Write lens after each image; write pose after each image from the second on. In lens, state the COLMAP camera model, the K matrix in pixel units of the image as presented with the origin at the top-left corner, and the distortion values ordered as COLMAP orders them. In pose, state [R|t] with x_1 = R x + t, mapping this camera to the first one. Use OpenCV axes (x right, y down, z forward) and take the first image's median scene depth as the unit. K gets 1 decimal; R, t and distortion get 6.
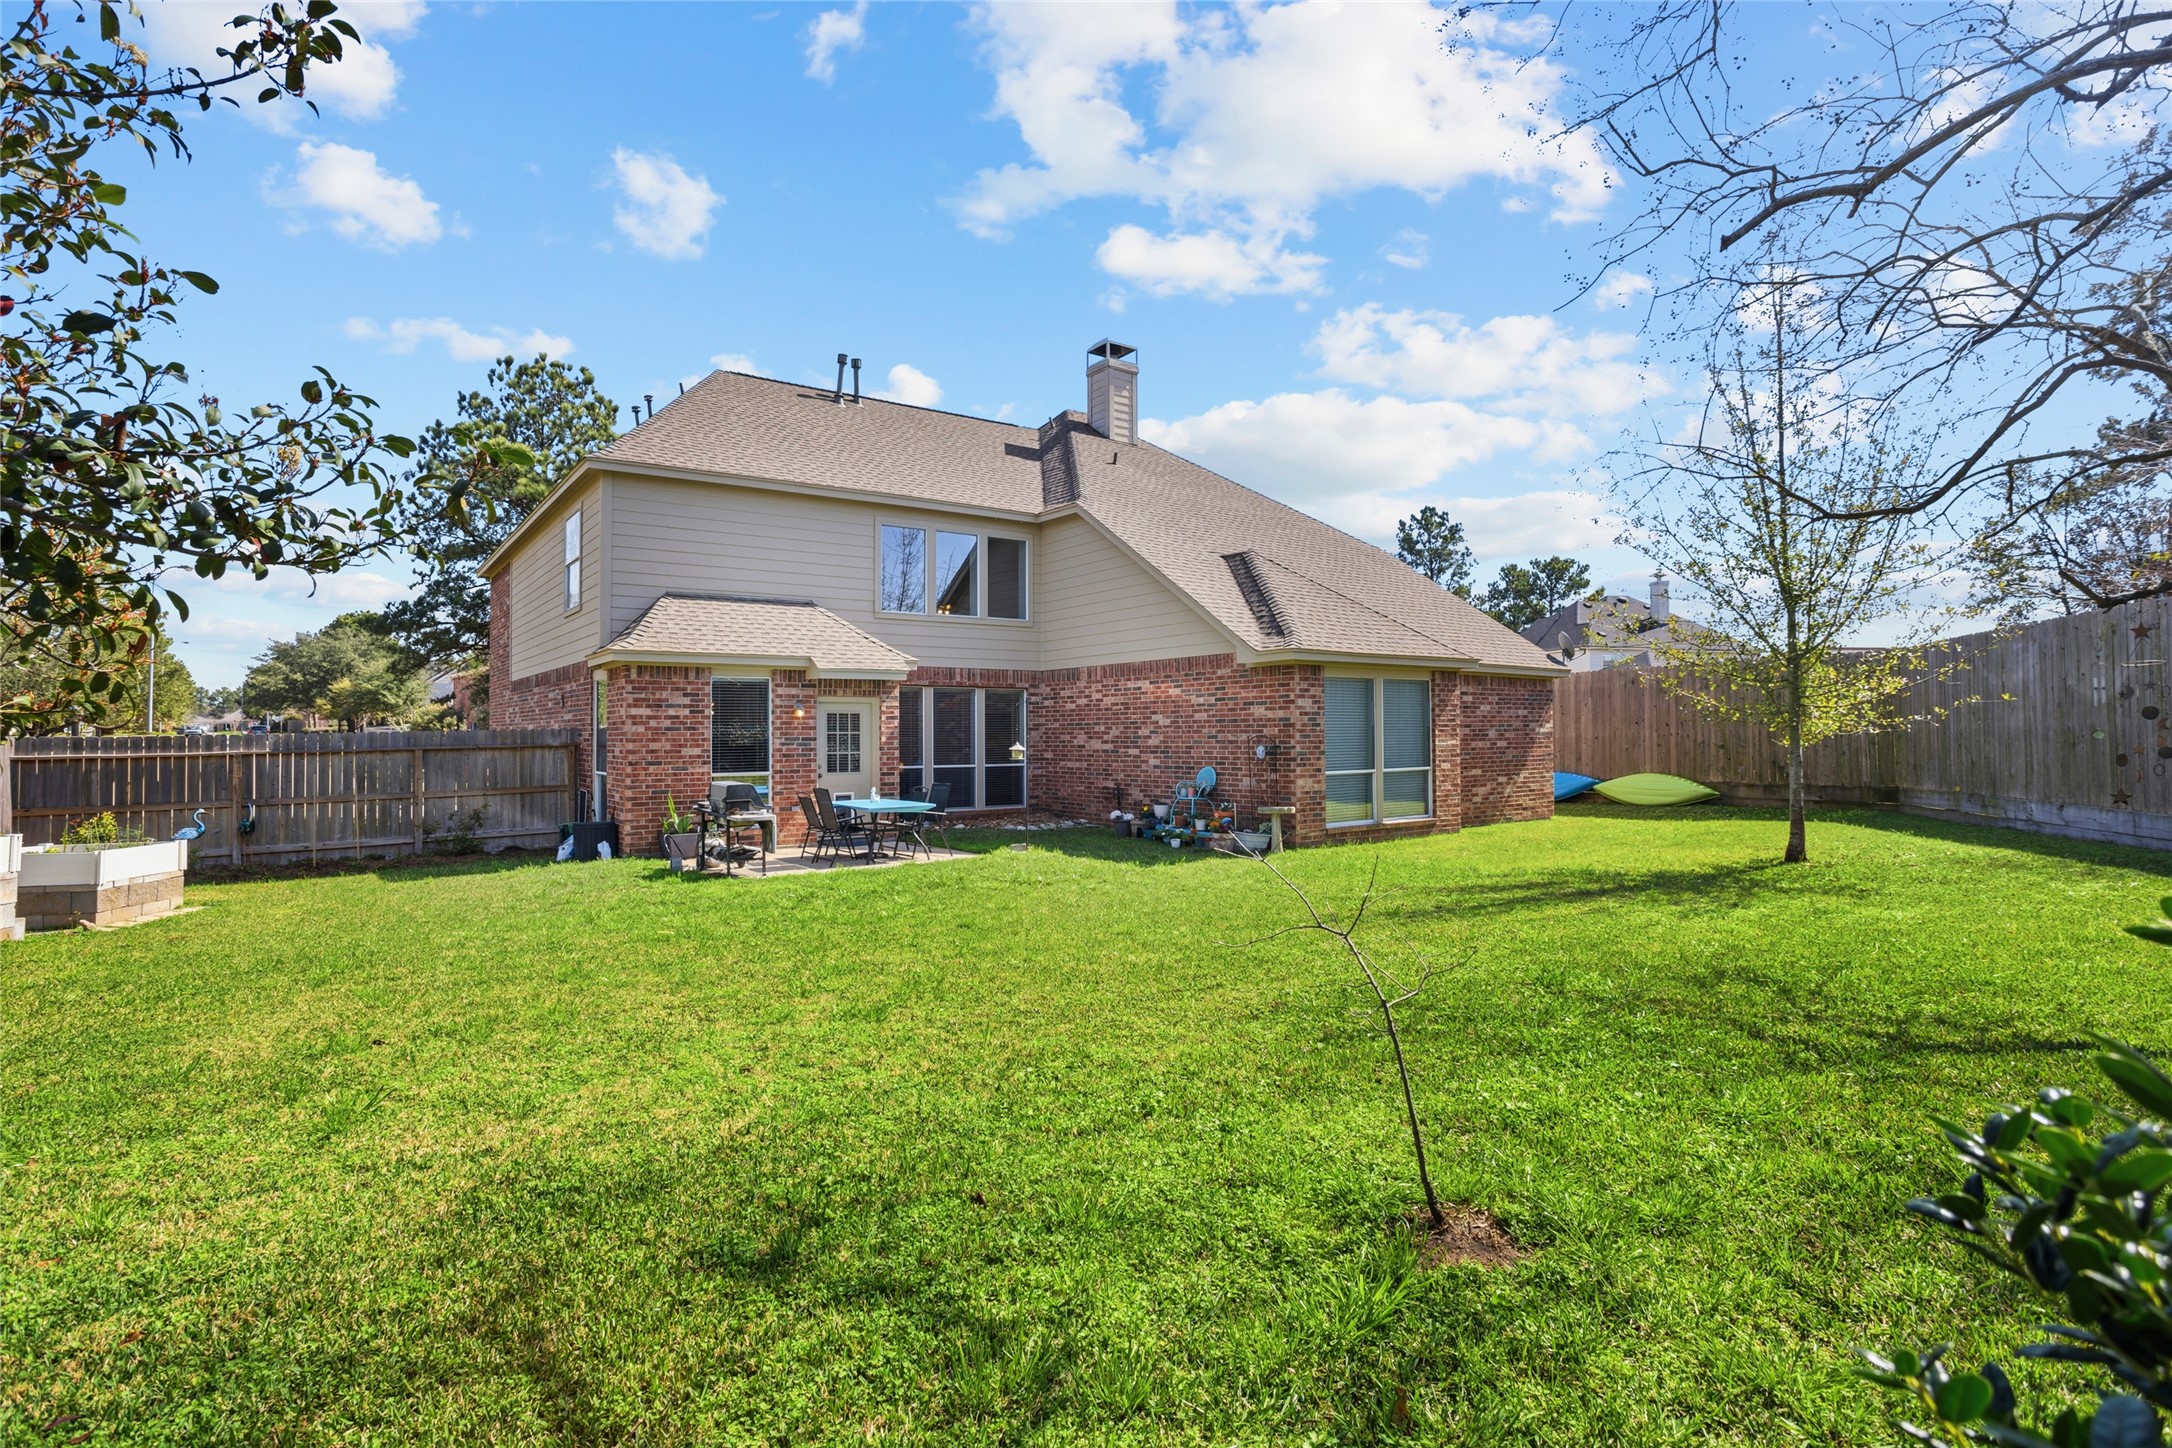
lens RADIAL K [[1067.6, 0, 1079.3], [0, 1067.6, 734.9], [0, 0, 1]] dist [-0.051502, 0.021909]
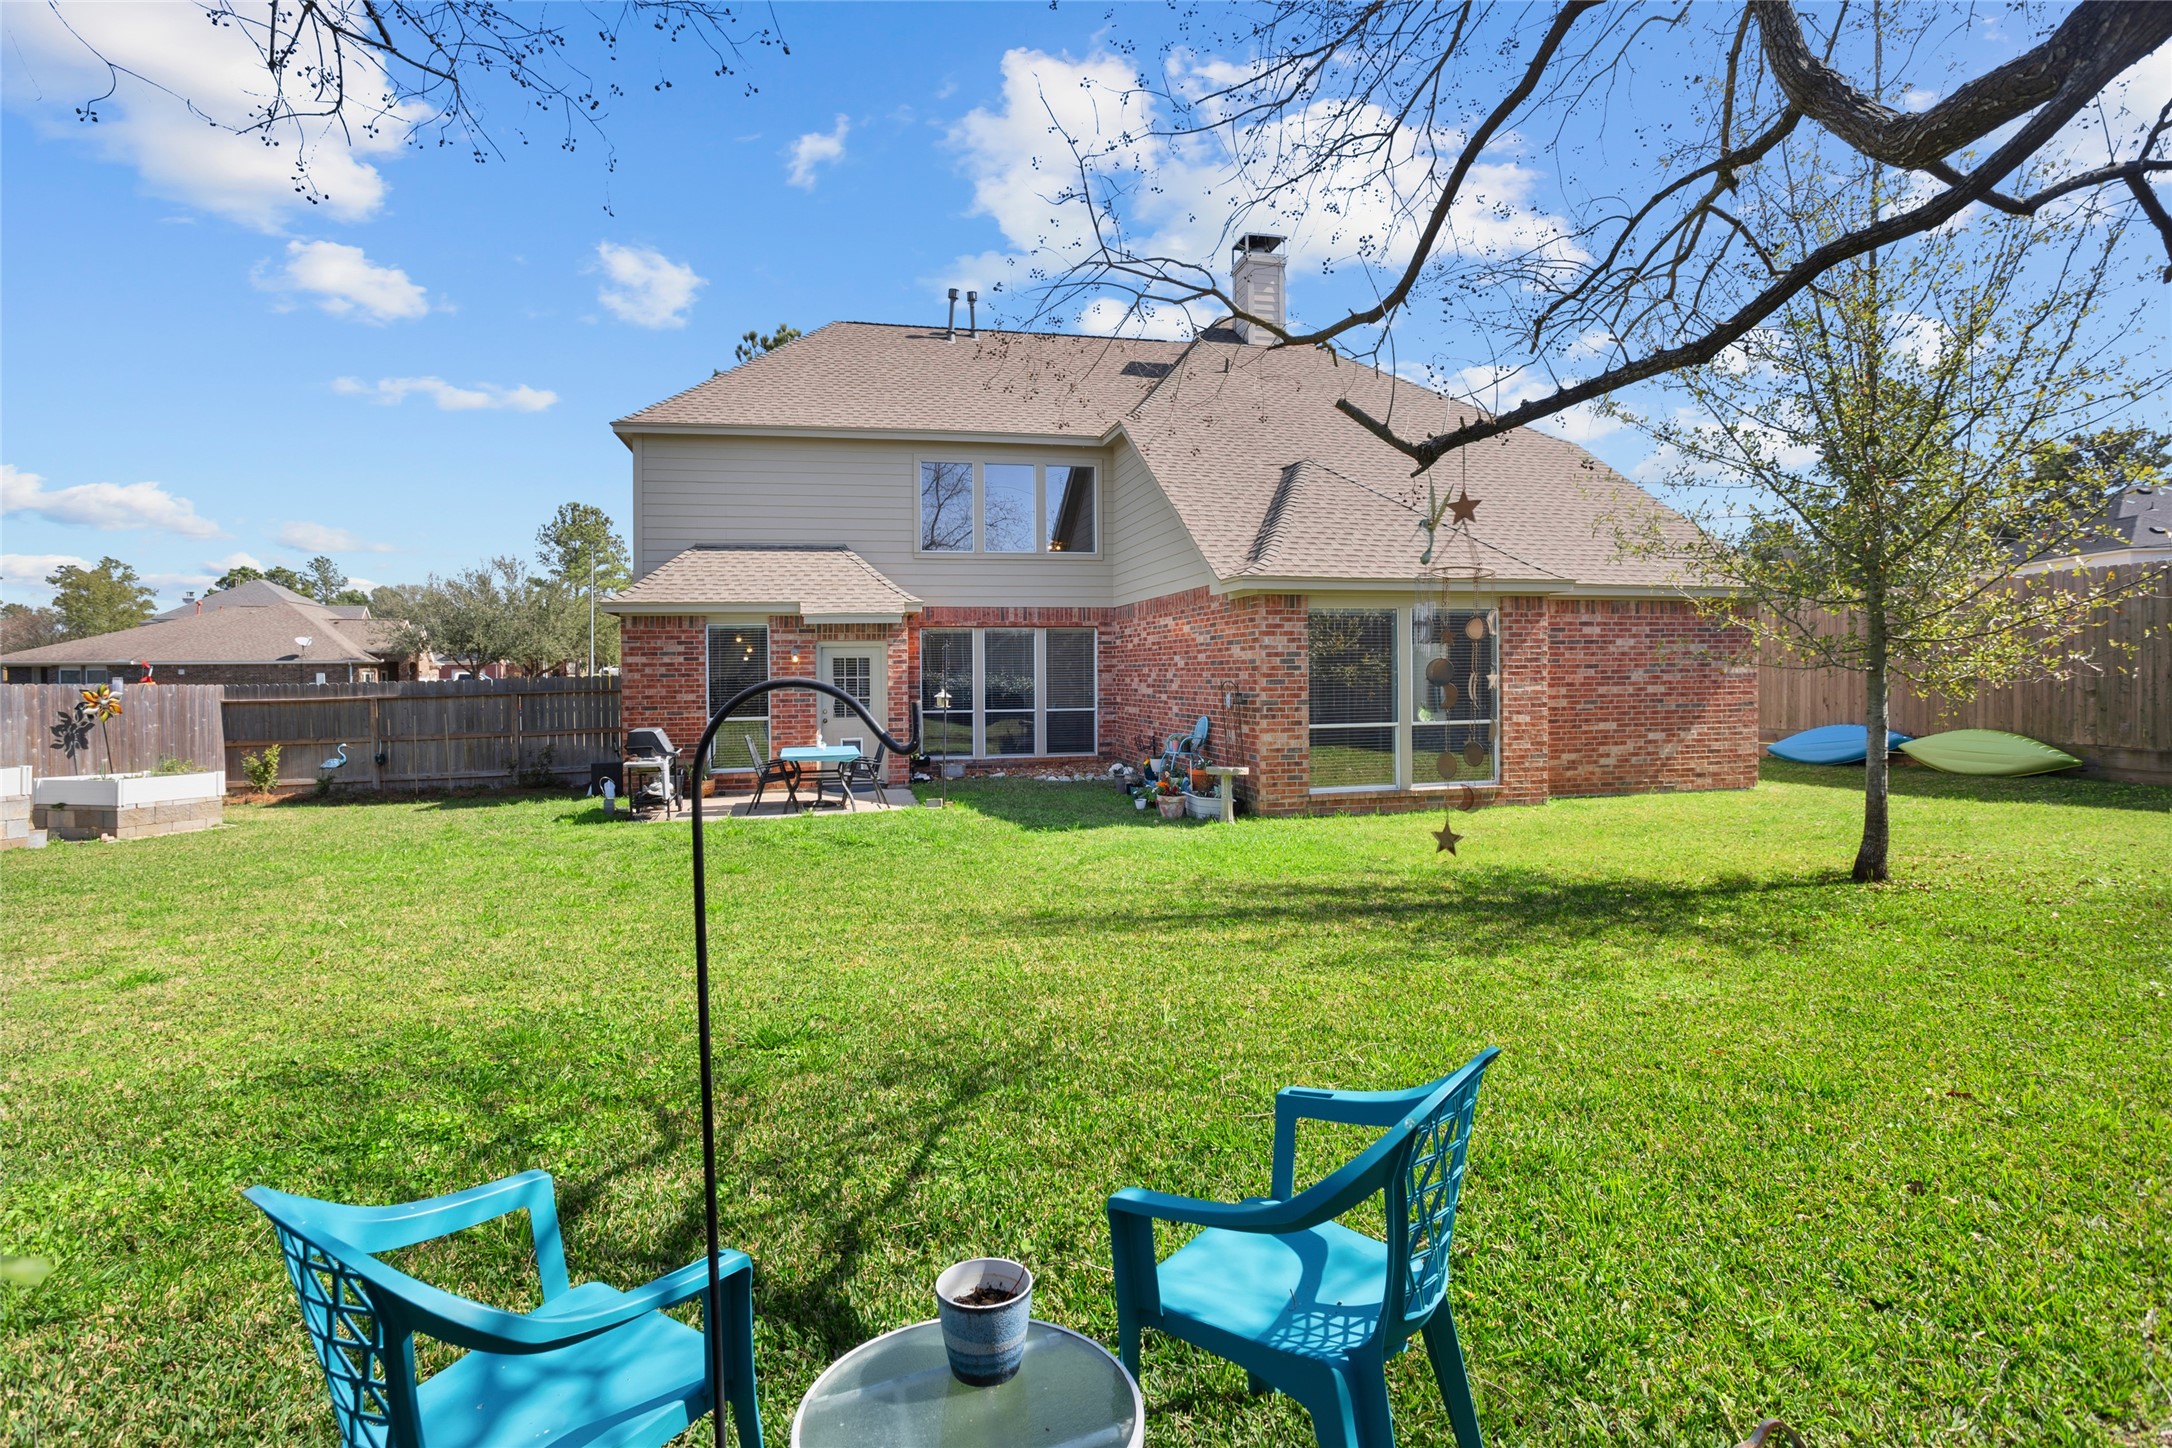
lens RADIAL K [[1067.6, 0, 1086.2], [0, 1067.6, 720.6], [0, 0, 1]] dist [-0.051502, 0.021909]
pose [[0.922916, 0.013993, -0.384747, 0.360882], [0.004452, 0.998885, 0.047009, -0.007635], [0.384976, -0.045098, 0.921824, 0.167203]]
